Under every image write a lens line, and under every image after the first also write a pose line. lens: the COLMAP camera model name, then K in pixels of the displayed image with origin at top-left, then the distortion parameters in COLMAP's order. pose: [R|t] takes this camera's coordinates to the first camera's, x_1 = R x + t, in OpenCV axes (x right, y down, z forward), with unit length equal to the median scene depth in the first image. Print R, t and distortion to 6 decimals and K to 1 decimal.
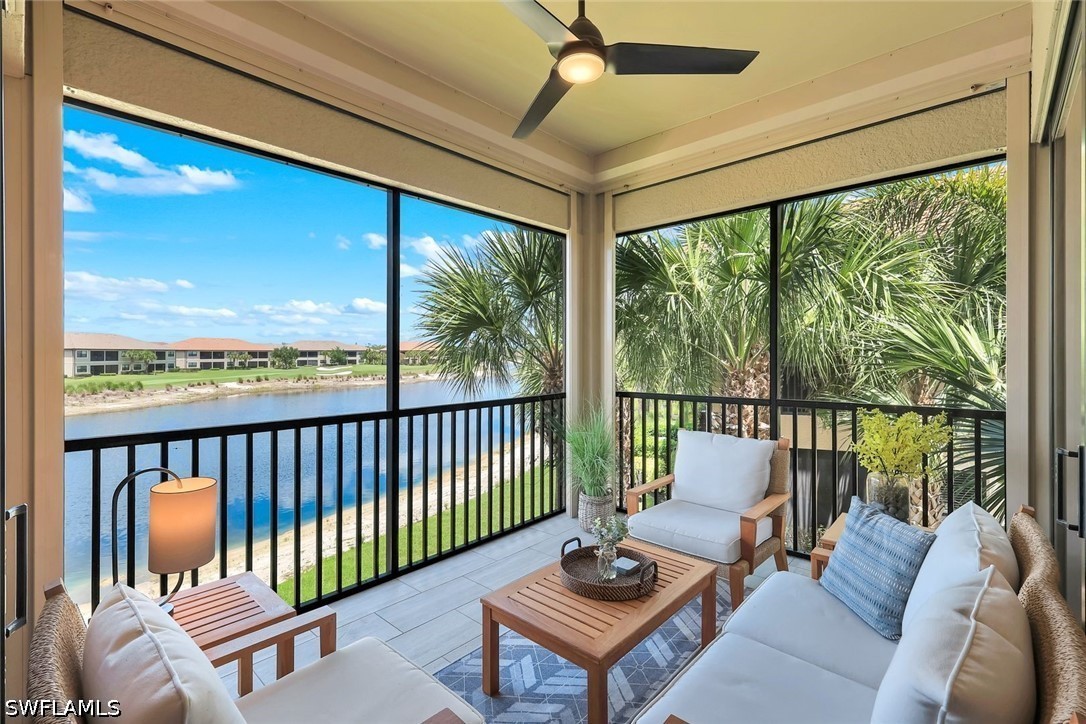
lens RADIAL K [[478.1, 0, 545.7], [0, 478.1, 354.4], [0, 0, 1]] dist [0.005868, -0.000208]
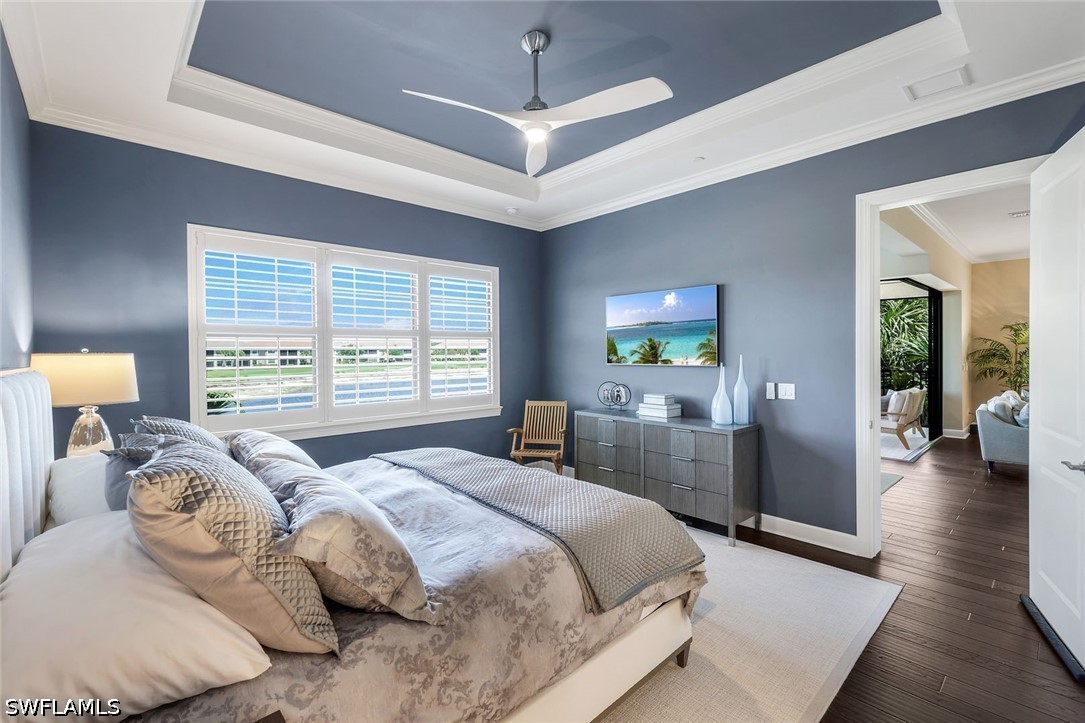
lens RADIAL K [[483.6, 0, 568.0], [0, 483.6, 359.7], [0, 0, 1]] dist [0.001130, 0.000062]
pose [[0.998928, -0.008219, -0.045563, -0.968766], [0.009099, 0.999775, 0.019140, -0.030437], [0.045396, -0.019534, 0.998778, -1.610353]]
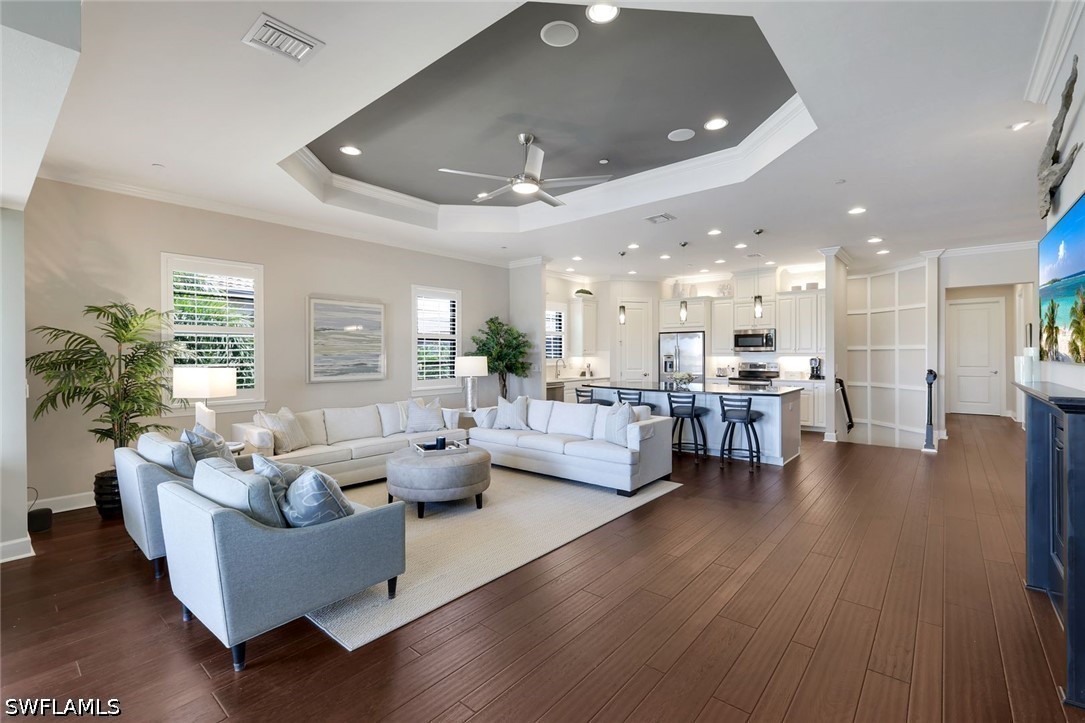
lens RADIAL K [[477.4, 0, 541.4], [0, 477.4, 353.9], [0, 0, 1]] dist [0.002579, 0.000142]
pose [[-0.045355, 0.003232, 0.998966, -0.360756], [0.003418, 0.999989, -0.003080, -0.007127], [-0.998965, 0.003274, -0.045366, -0.493399]]
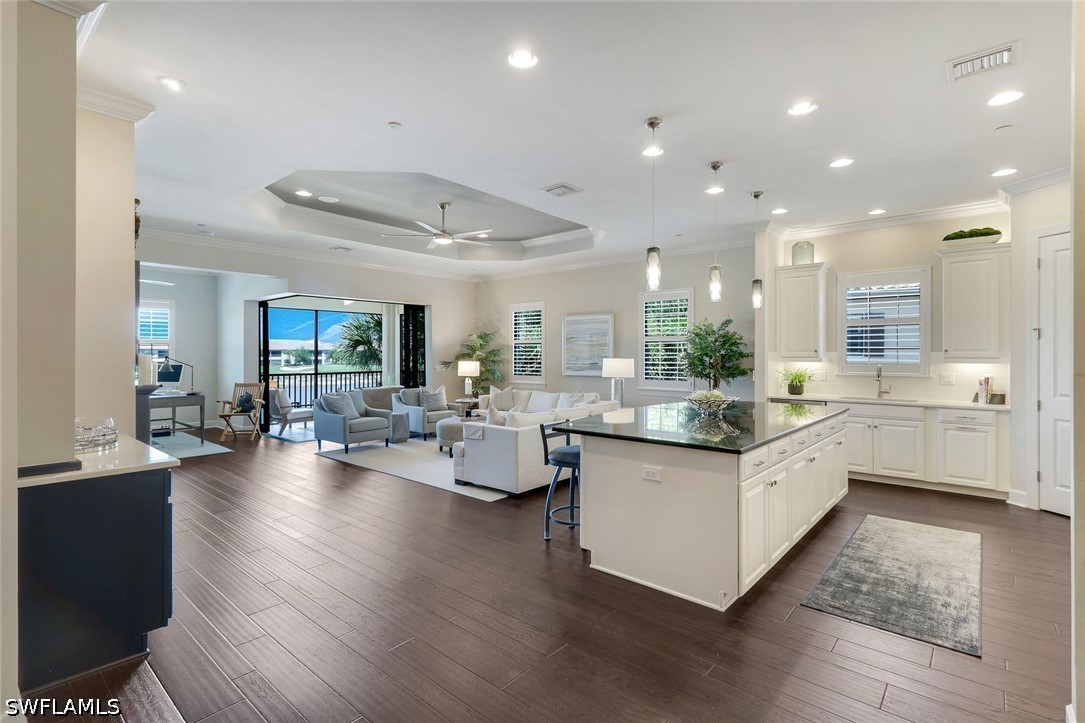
lens RADIAL K [[508.8, 0, 542.1], [0, 508.8, 354.9], [0, 0, 1]] dist [0.001879, 0.000459]
pose [[0.999547, 0.003479, 0.029909, 0.917199], [-0.003509, 0.999993, 0.000953, -0.017530], [-0.029906, -0.001058, 0.999552, -2.080795]]
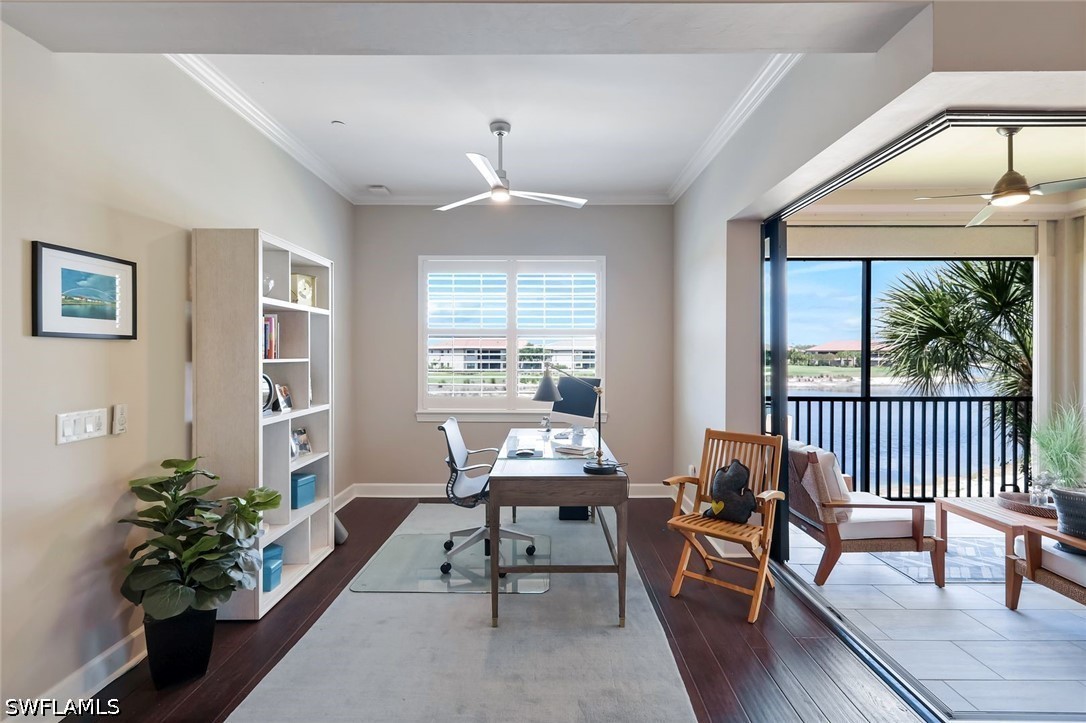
lens RADIAL K [[478.1, 0, 545.7], [0, 478.1, 353.9], [0, 0, 1]] dist [0.005868, -0.000208]
pose [[0.675417, 0.003503, -0.737428, 0.103762], [-0.004274, 0.999991, 0.000835, -0.017085], [0.737424, 0.002587, 0.675425, -0.649394]]
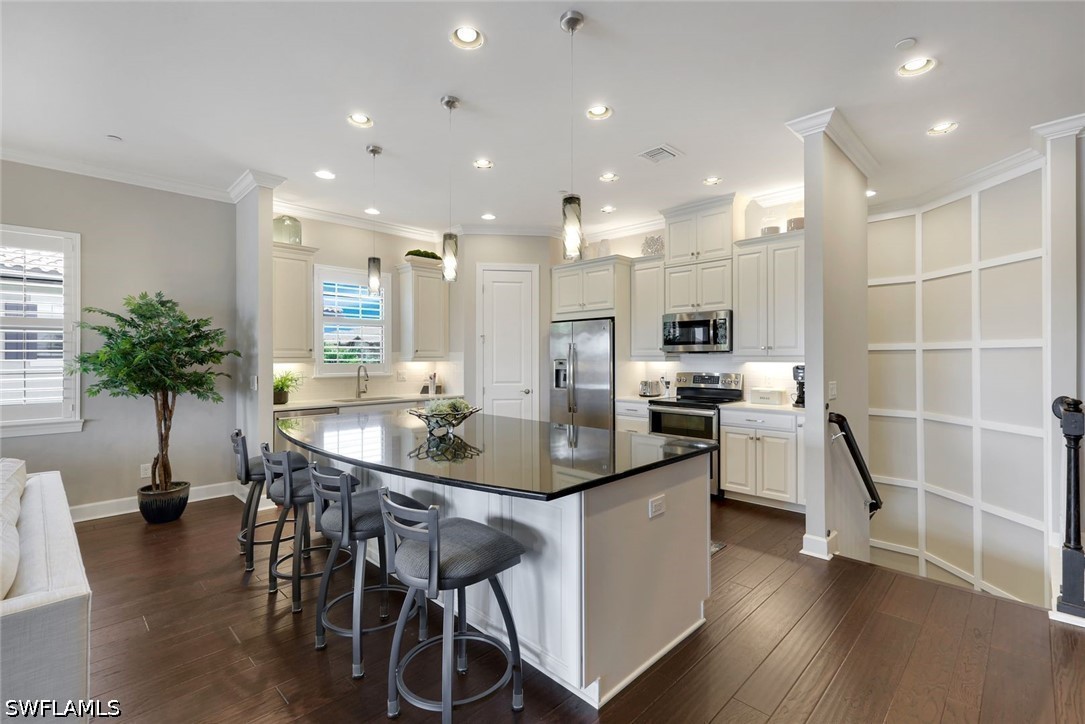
lens RADIAL K [[488.7, 0, 542.8], [0, 488.7, 356.0], [0, 0, 1]] dist [0.002345, -0.000193]
pose [[0.034638, 0.006909, 0.999376, 0.558936], [0.001982, 0.999974, -0.006982, -0.005406], [-0.999398, 0.002223, 0.034624, -1.235918]]
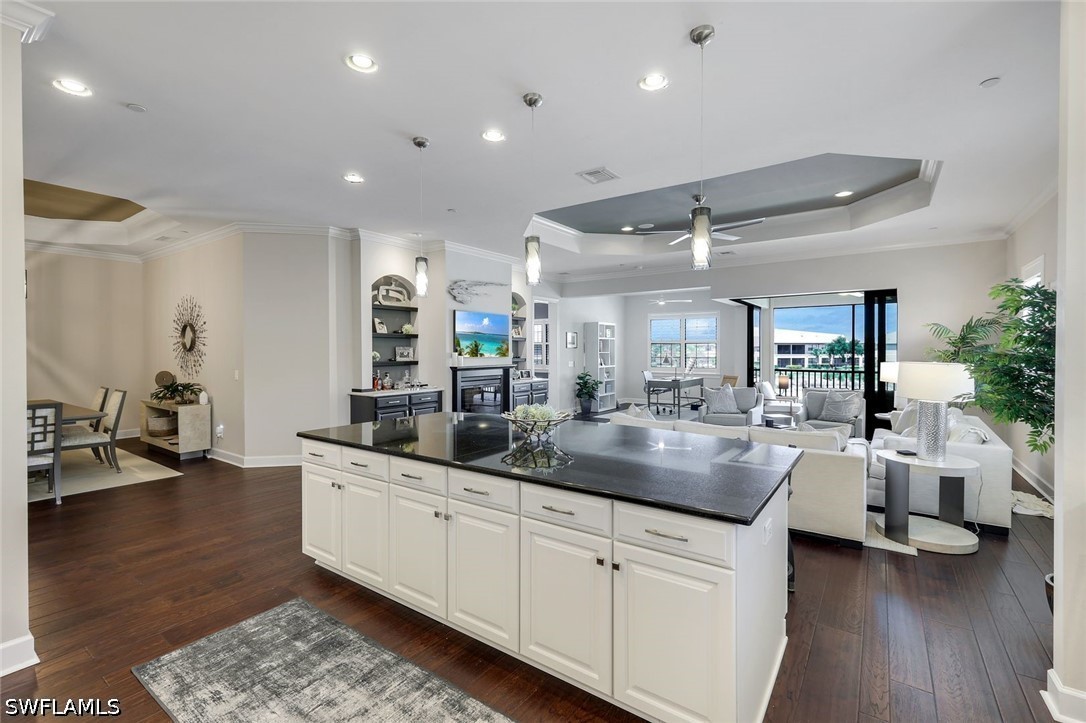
lens RADIAL K [[478.1, 0, 545.7], [0, 478.1, 353.9], [0, 0, 1]] dist [0.005868, -0.000208]
pose [[0.131499, 0.011531, -0.991249, 2.000121], [-0.000426, 0.999933, 0.011575, -0.030302], [0.991316, -0.001100, 0.131495, -1.146555]]
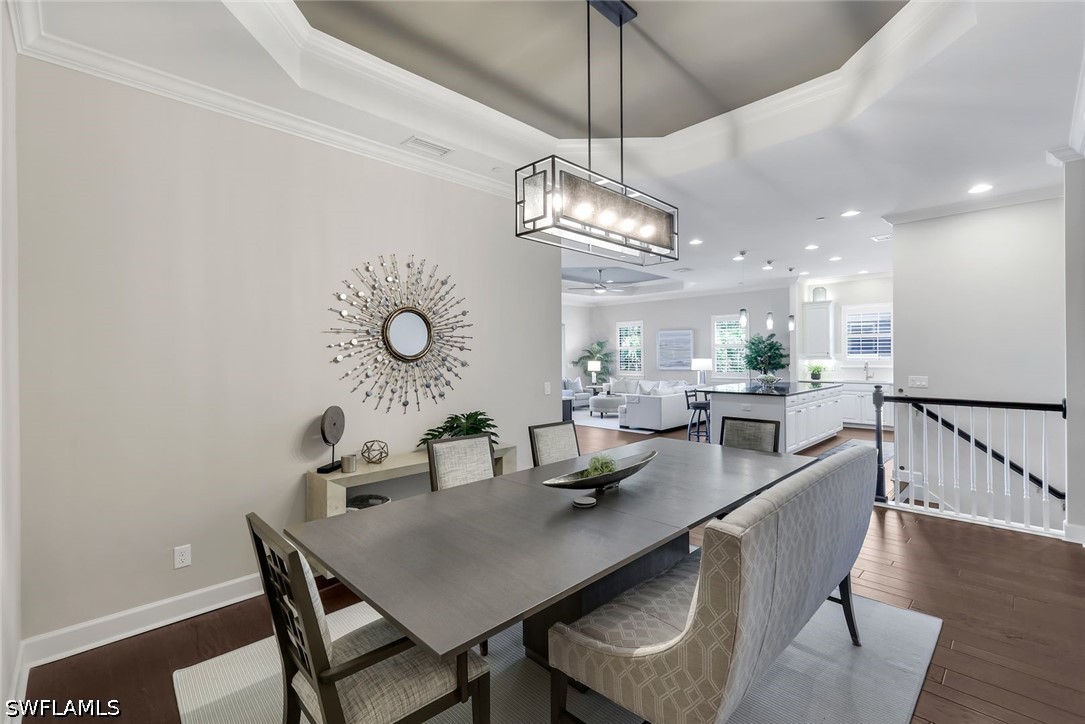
lens RADIAL K [[477.4, 0, 541.4], [0, 477.4, 354.4], [0, 0, 1]] dist [0.002579, 0.000142]
pose [[0.998703, -0.005828, -0.050575, 0.473199], [0.005761, 0.999982, -0.001477, -0.028437], [0.050582, 0.001183, 0.998719, -3.036884]]
